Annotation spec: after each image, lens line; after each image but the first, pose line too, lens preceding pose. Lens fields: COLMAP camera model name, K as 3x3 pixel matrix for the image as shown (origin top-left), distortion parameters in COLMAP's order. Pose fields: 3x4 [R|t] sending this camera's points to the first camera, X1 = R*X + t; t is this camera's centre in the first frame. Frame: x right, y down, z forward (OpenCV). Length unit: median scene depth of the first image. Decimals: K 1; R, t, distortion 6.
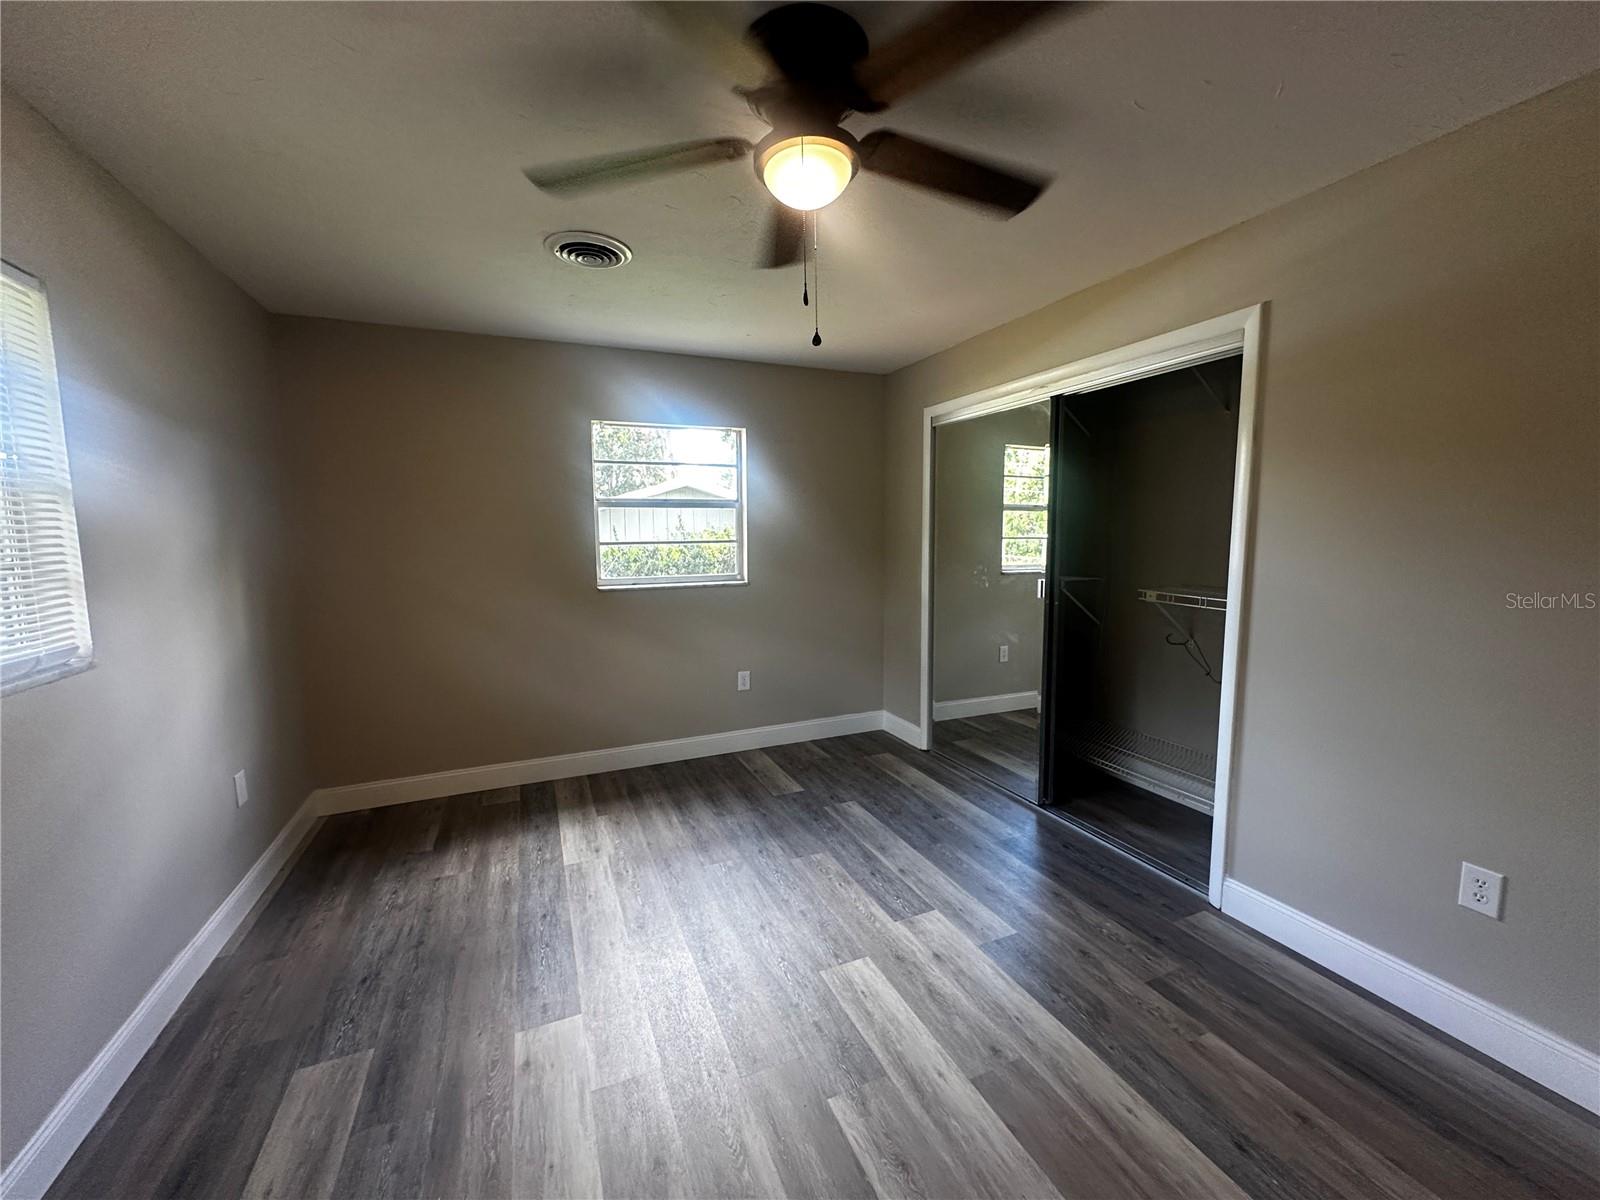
lens RADIAL K [[640.4, 0, 805.9], [0, 640.4, 601.5], [0, 0, 1]] dist [0.000629, -0.000204]
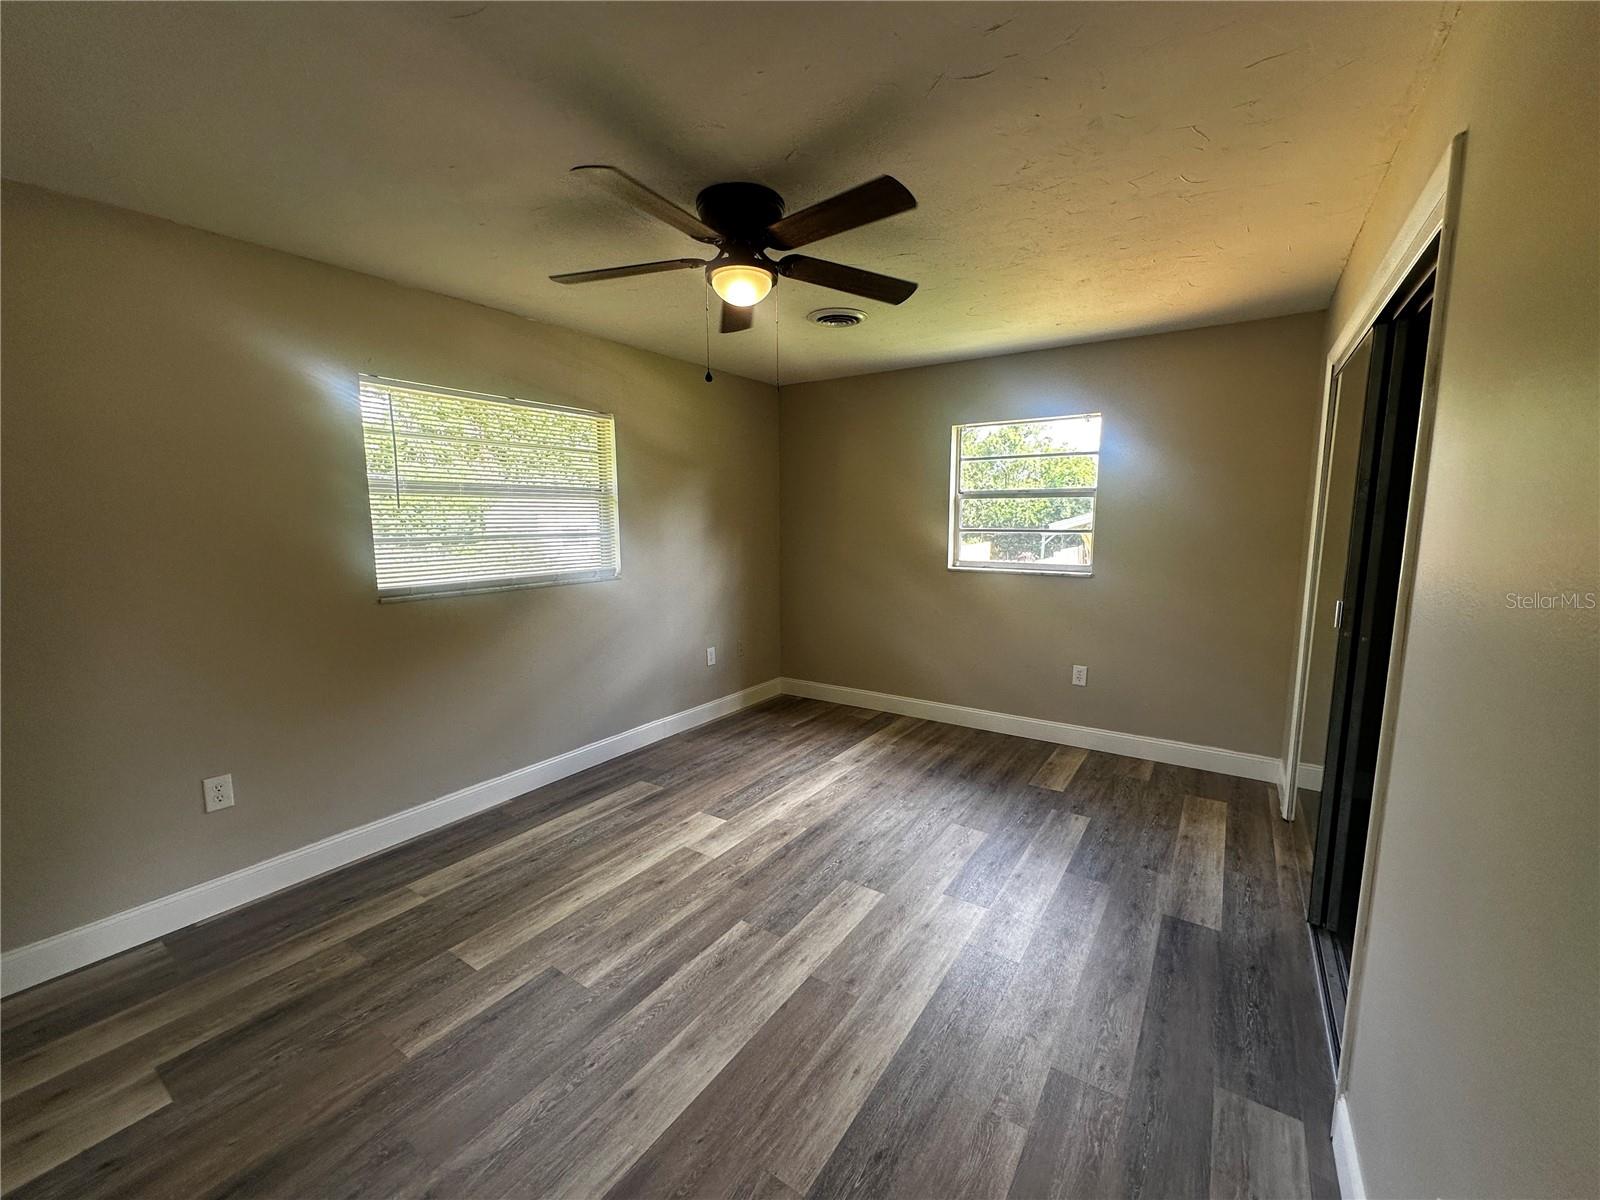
lens RADIAL K [[640.4, 0, 805.9], [0, 640.4, 601.5], [0, 0, 1]] dist [0.000629, -0.000204]
pose [[0.541325, 0.118871, -0.832368, 0.598250], [-0.094938, 0.992266, 0.079964, -0.032815], [0.835436, 0.035737, 0.548424, 0.146331]]
